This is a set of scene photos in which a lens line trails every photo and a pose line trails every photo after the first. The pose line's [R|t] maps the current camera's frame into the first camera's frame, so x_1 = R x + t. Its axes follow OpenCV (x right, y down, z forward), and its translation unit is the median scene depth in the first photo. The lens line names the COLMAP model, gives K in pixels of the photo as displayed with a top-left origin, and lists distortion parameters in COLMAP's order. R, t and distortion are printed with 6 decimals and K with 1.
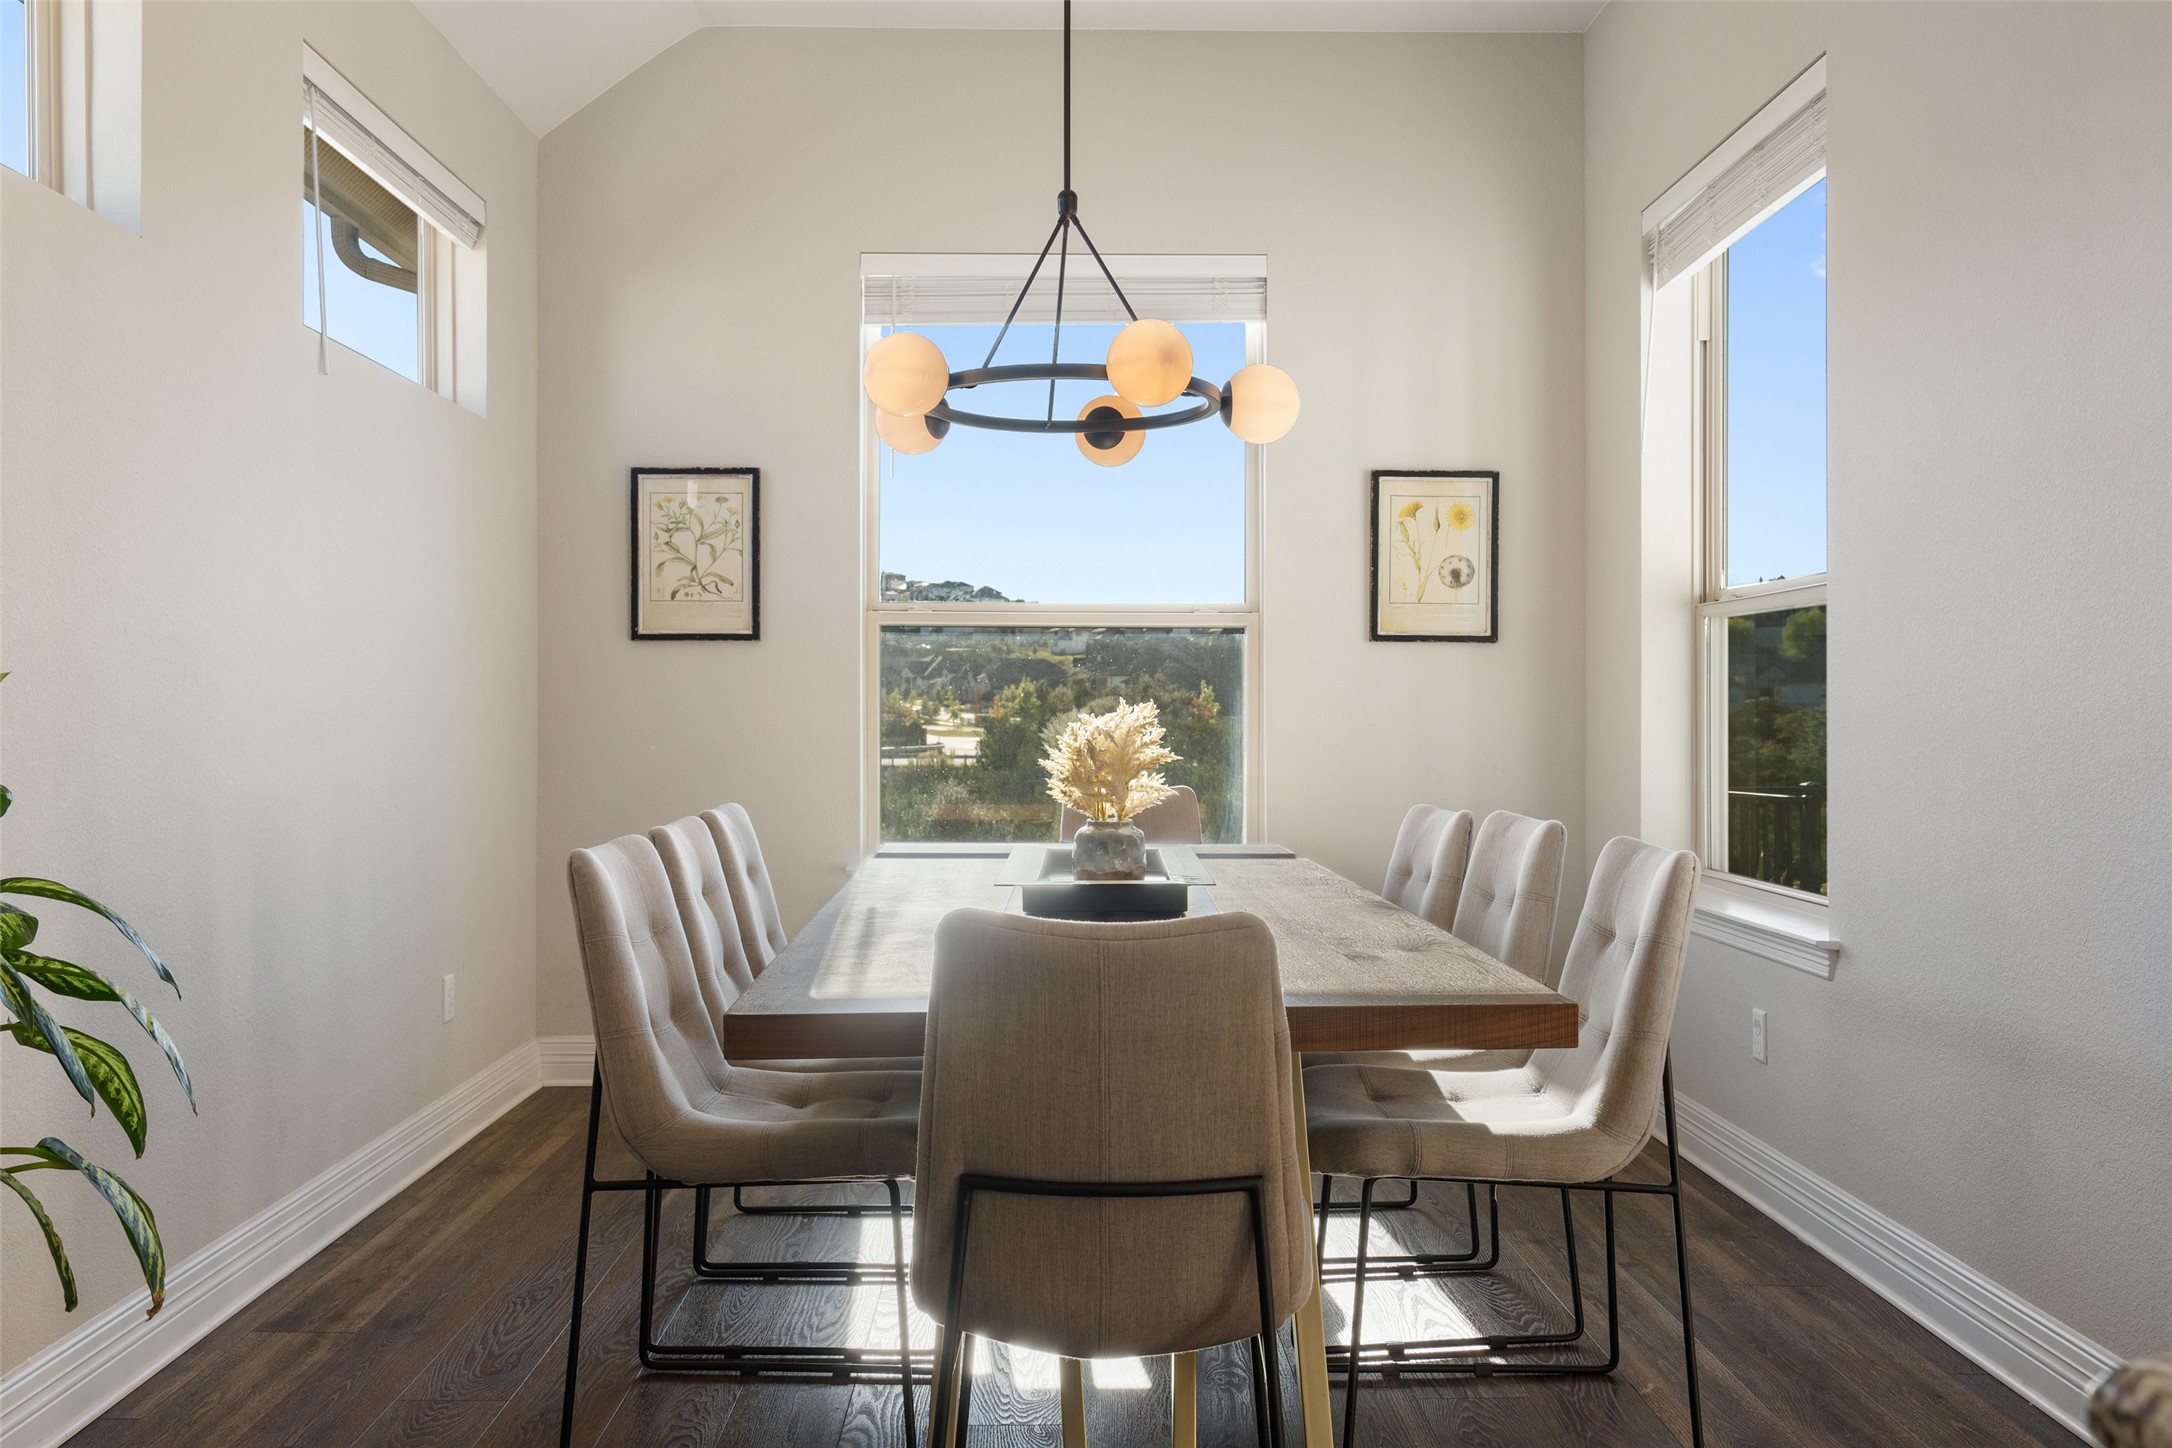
lens RADIAL K [[1838.2, 0, 1082.9], [0, 1838.2, 722.0], [0, 0, 1]] dist [0.002845, 0.001730]
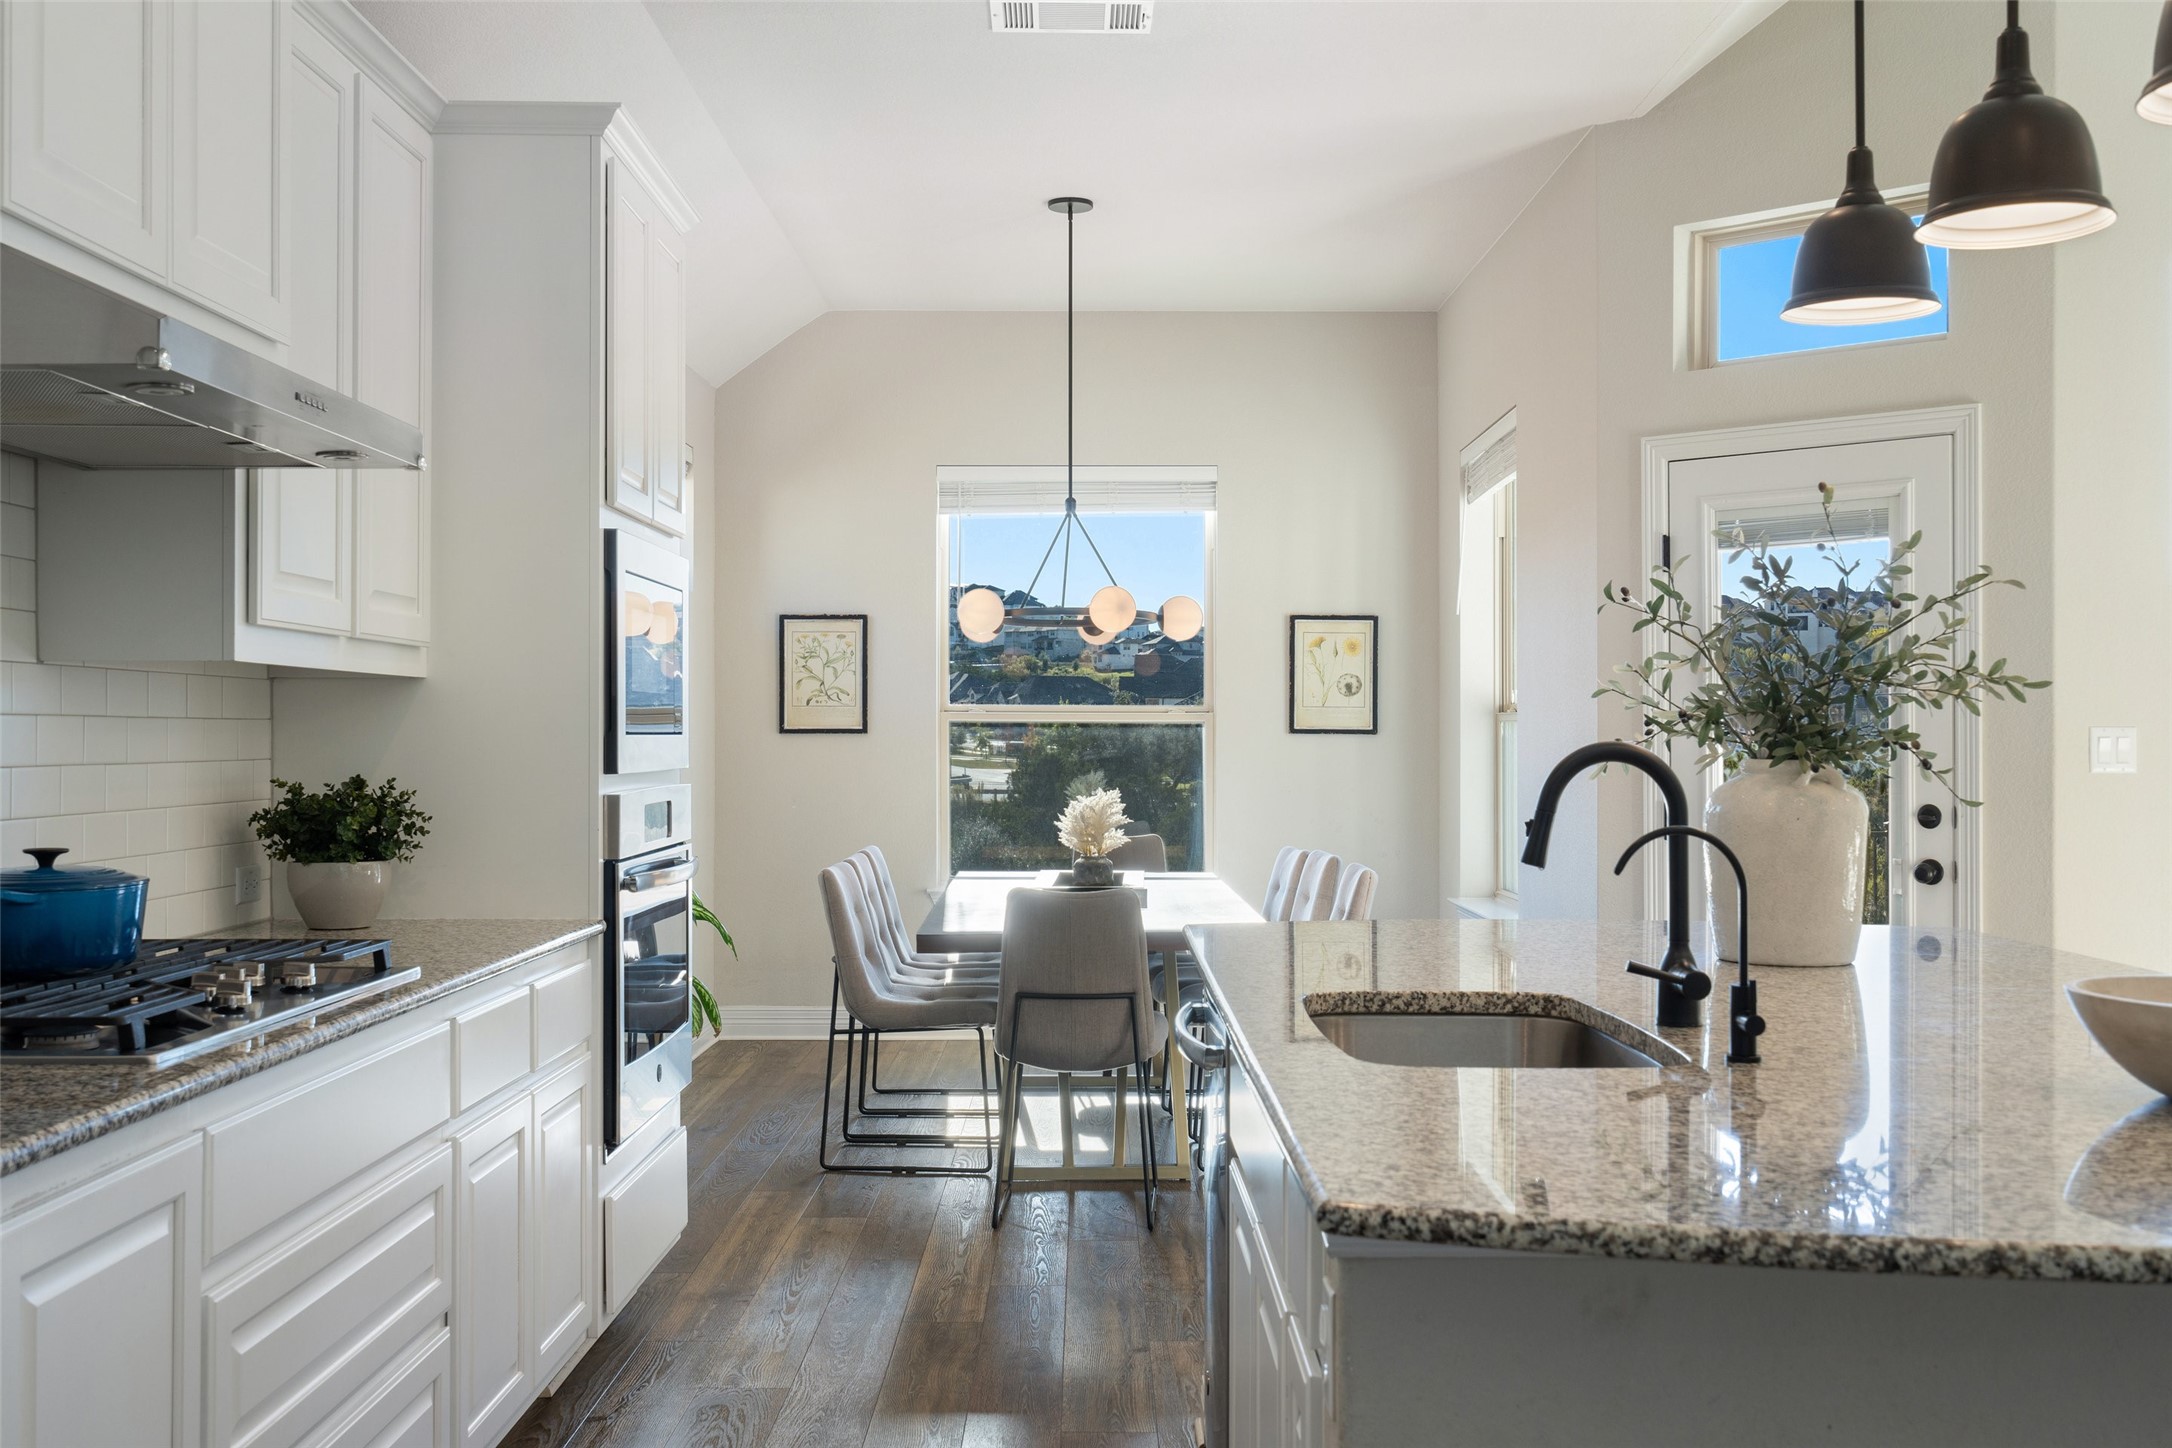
lens RADIAL K [[2125.7, 0, 1087.4], [0, 2125.7, 735.4], [0, 0, 1]] dist [-0.026544, 0.000000]
pose [[0.999795, -0.001023, -0.020214, 0.031860], [0.000882, 0.999975, -0.006984, -0.031082], [0.020221, 0.006964, 0.999771, -0.677130]]
